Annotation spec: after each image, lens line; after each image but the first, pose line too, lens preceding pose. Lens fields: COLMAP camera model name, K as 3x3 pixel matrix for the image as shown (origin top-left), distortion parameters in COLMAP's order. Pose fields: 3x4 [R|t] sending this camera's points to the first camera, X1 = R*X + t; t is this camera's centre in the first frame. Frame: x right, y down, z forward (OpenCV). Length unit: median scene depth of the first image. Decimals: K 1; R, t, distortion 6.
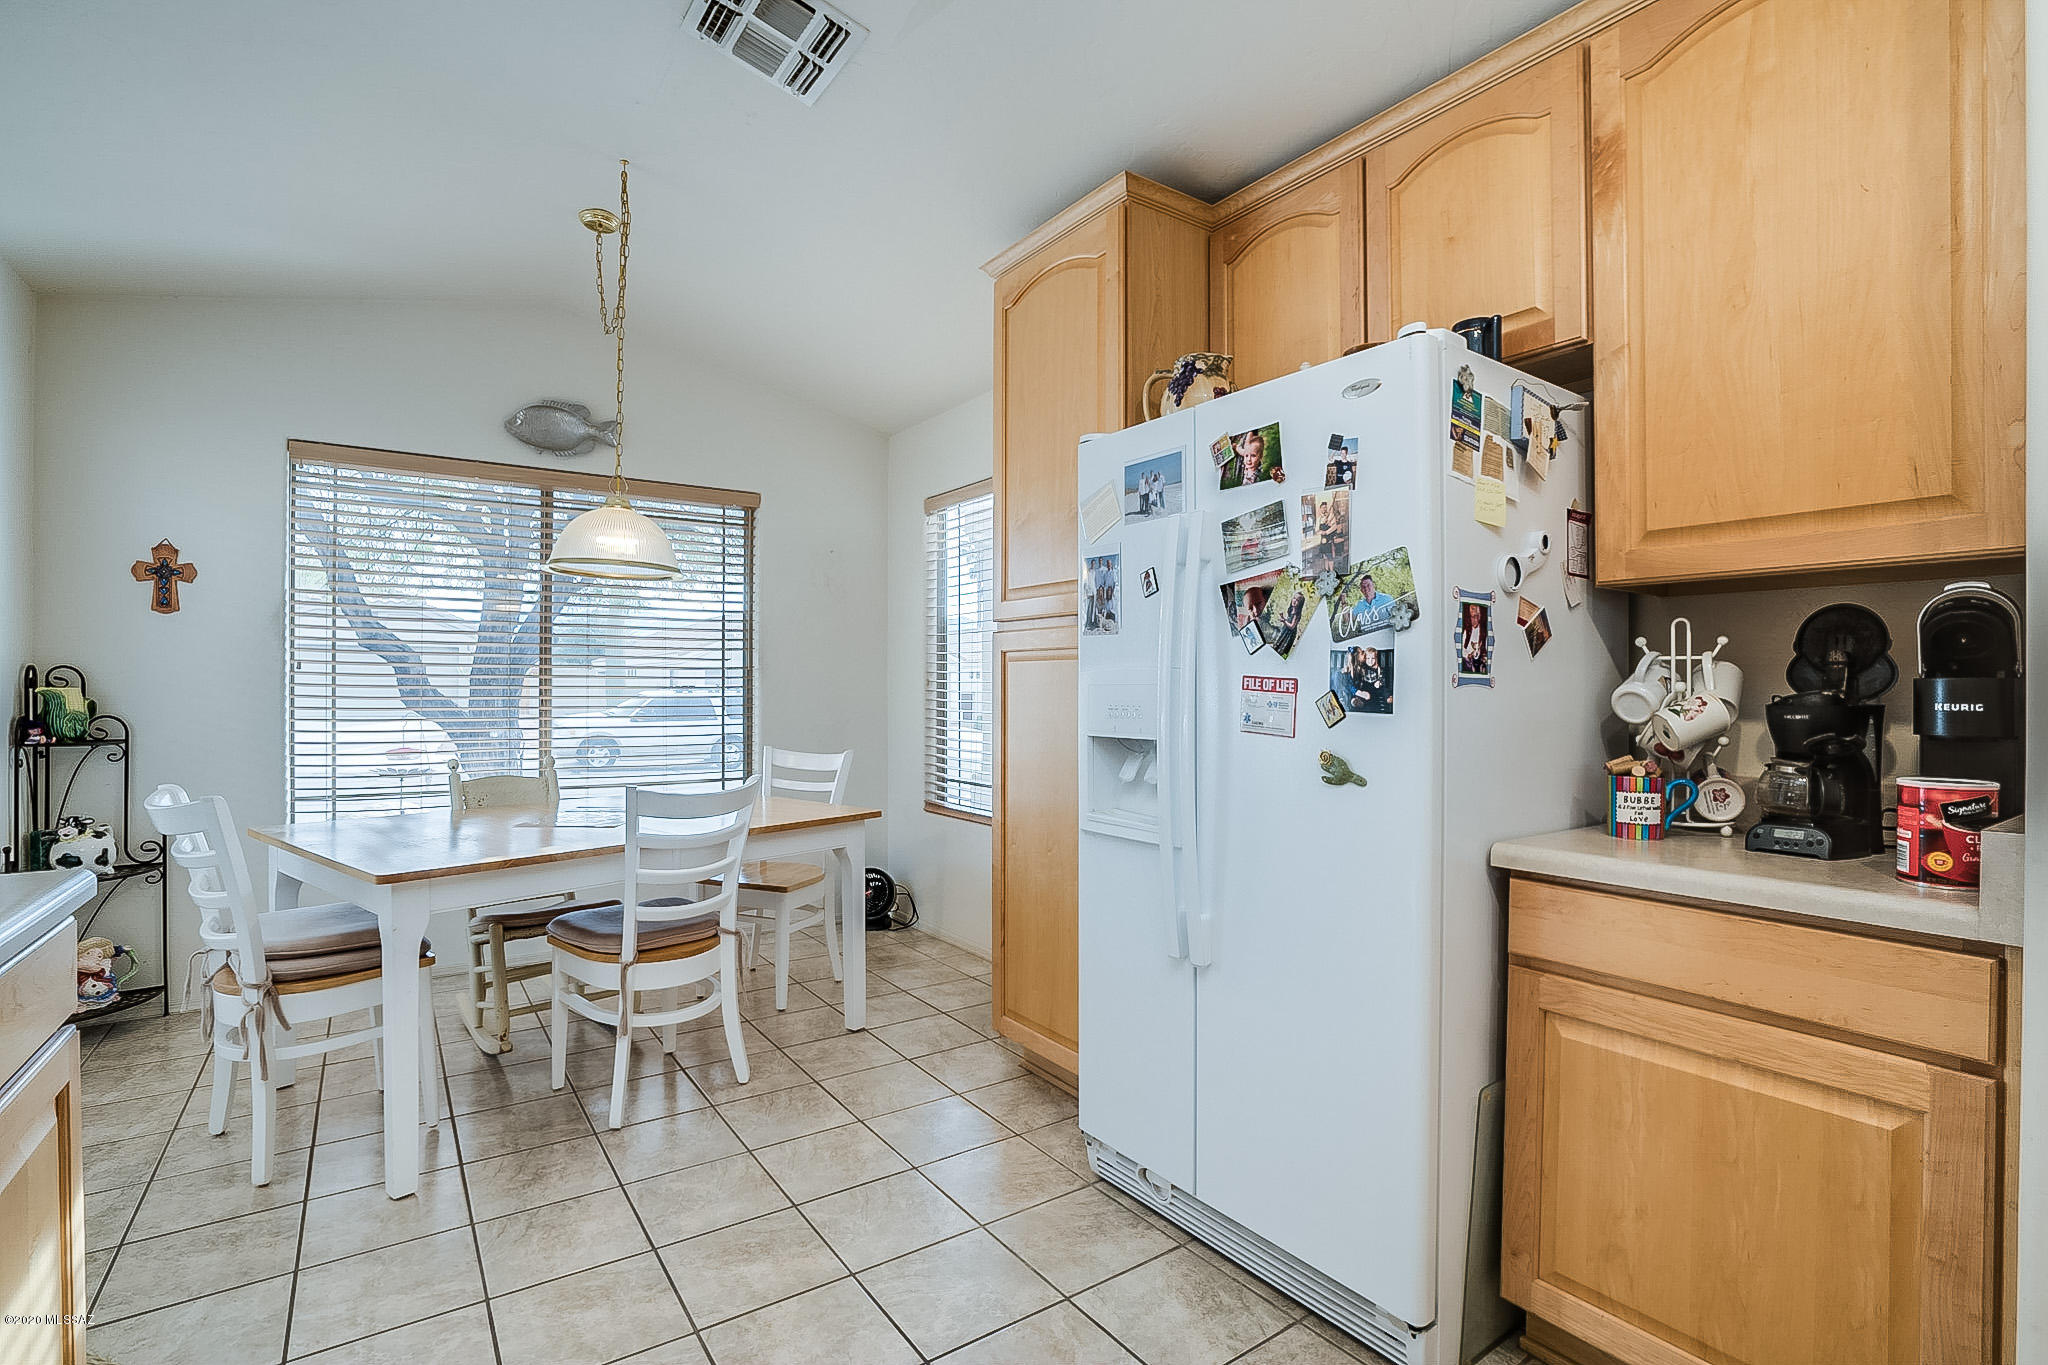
lens RADIAL K [[954.7, 0, 1033.3], [0, 954.7, 691.6], [0, 0, 1]] dist [-0.045292, 0.008117]
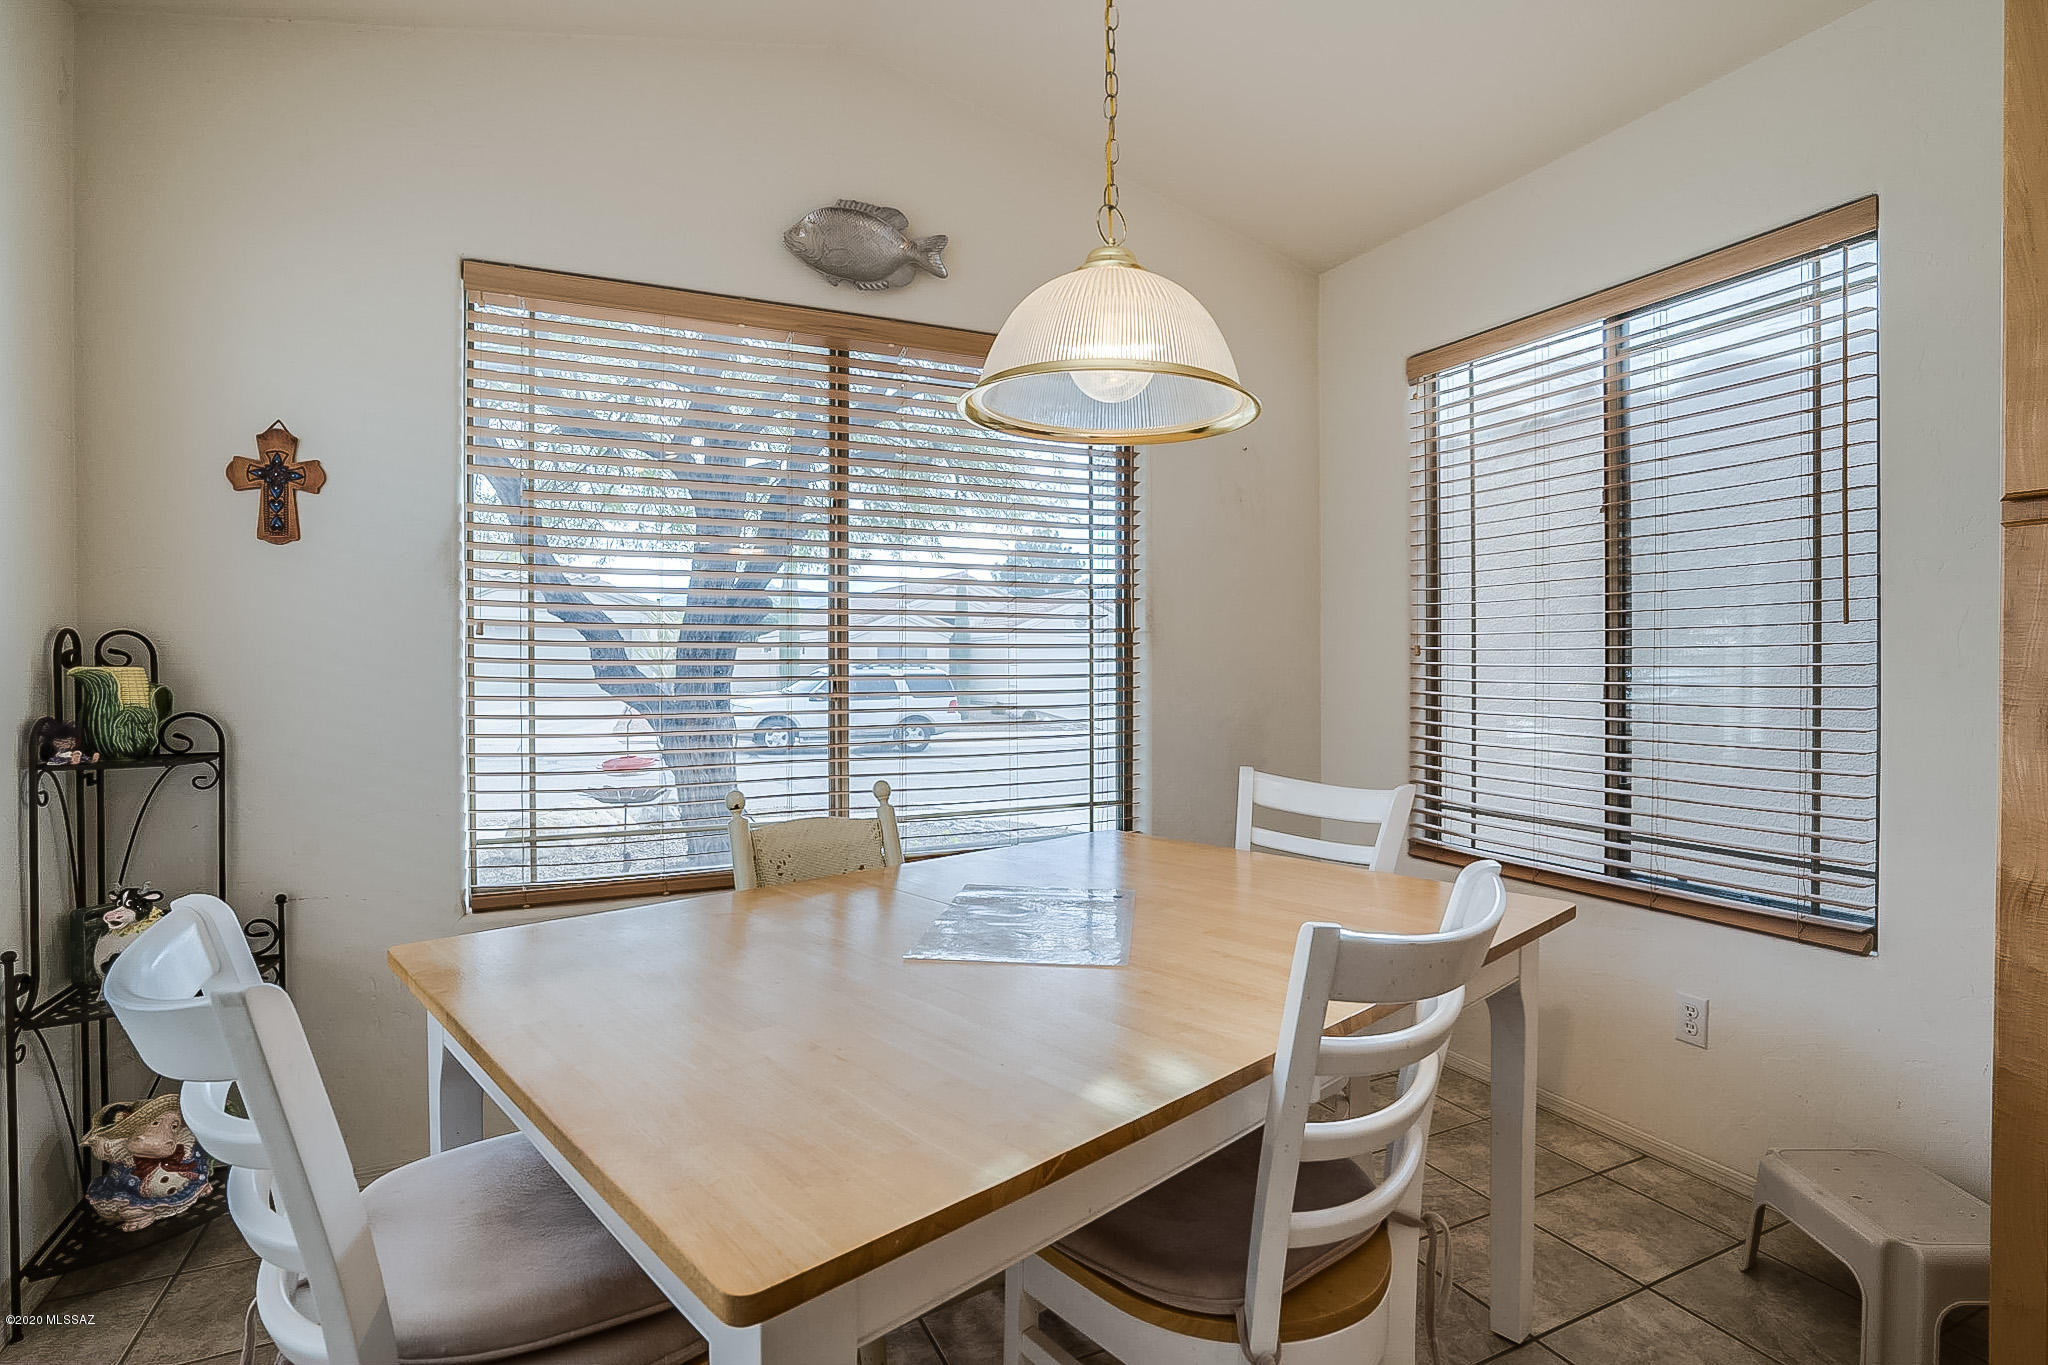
lens RADIAL K [[1014.2, 0, 1030.1], [0, 1014.2, 665.3], [0, 0, 1]] dist [-0.042105, 0.005283]
pose [[0.986439, -0.008594, -0.163905, -0.349174], [0.008338, 0.999963, -0.002249, 0.000610], [0.163918, 0.000851, 0.986474, 0.440255]]
